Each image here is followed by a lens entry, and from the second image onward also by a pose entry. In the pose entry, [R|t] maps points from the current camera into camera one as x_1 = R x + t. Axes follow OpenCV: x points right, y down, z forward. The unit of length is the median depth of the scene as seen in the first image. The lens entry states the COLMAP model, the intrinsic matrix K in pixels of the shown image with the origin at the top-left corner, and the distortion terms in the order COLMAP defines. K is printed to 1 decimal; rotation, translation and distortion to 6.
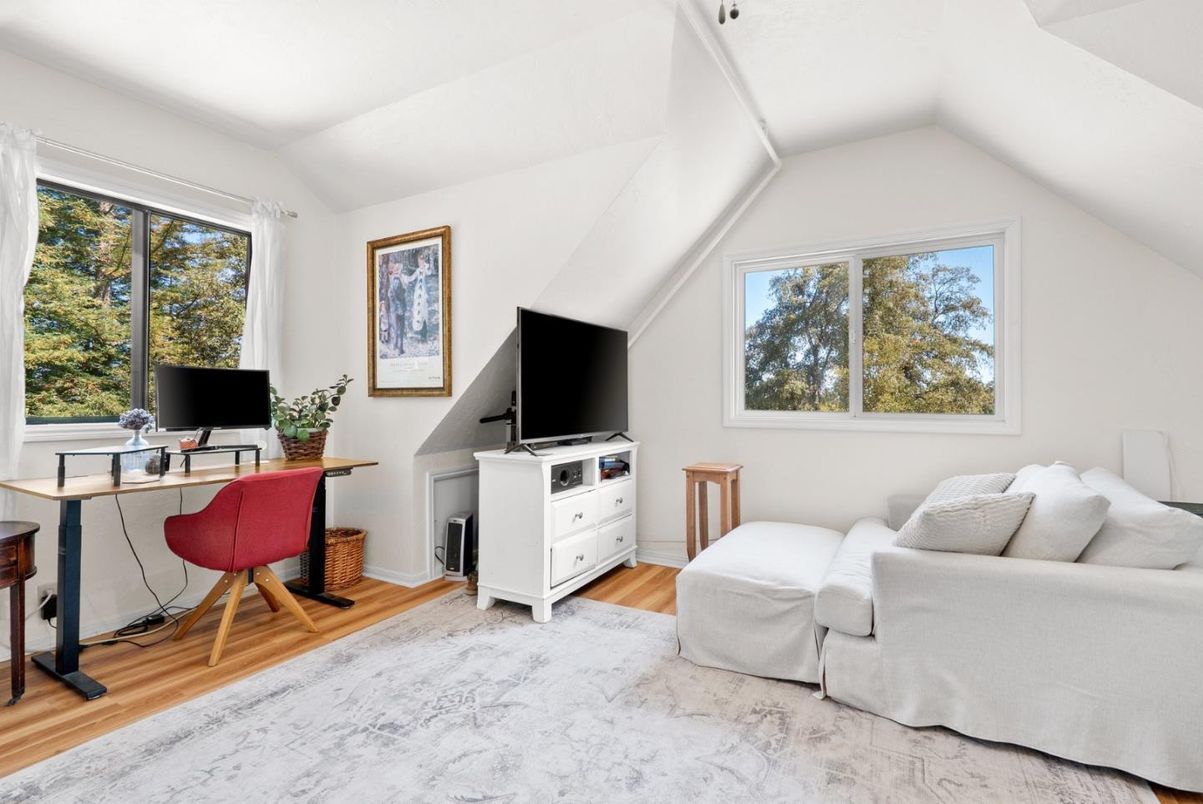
lens RADIAL K [[558.3, 0, 603.3], [0, 558.3, 393.9], [0, 0, 1]] dist [-0.002847, 0.001504]
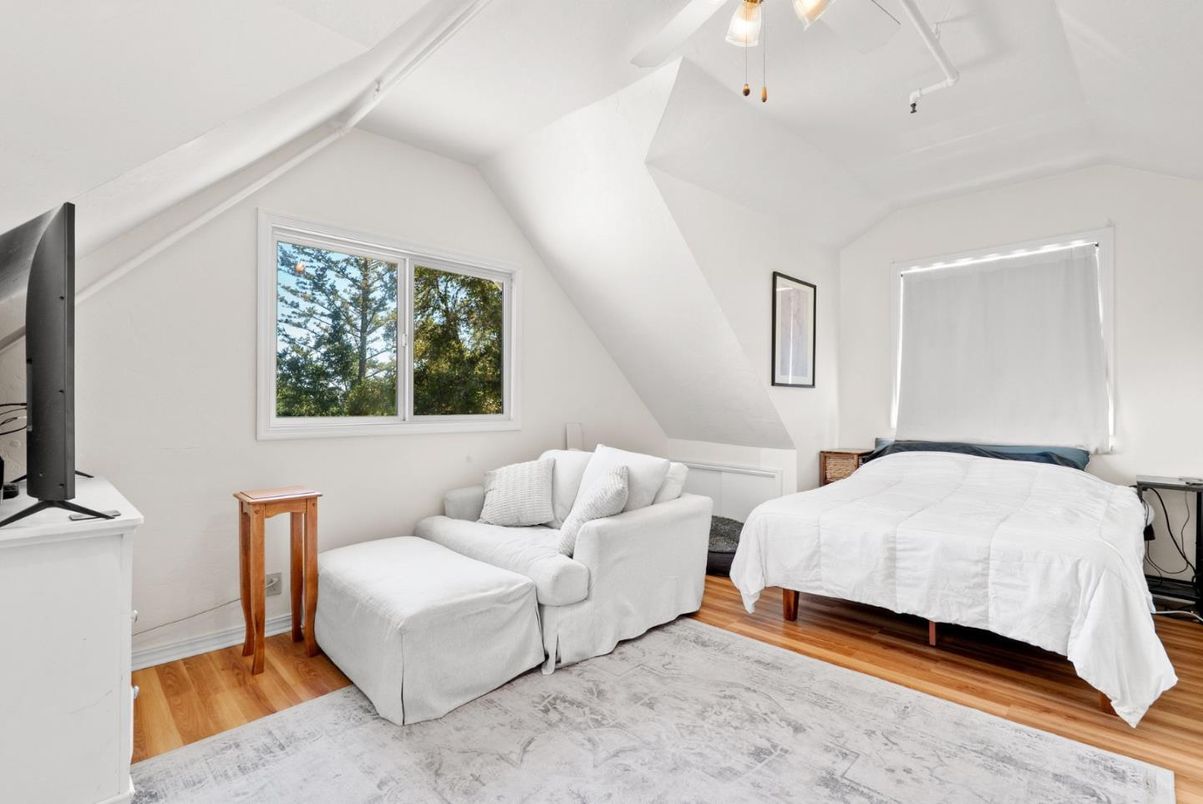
lens RADIAL K [[558.3, 0, 602.6], [0, 558.3, 407.6], [0, 0, 1]] dist [-0.002847, 0.001504]
pose [[0.270151, -0.010357, 0.962762, -0.676032], [-0.004697, 0.999916, 0.012075, 0.005246], [-0.962806, -0.007785, 0.270080, 0.634196]]
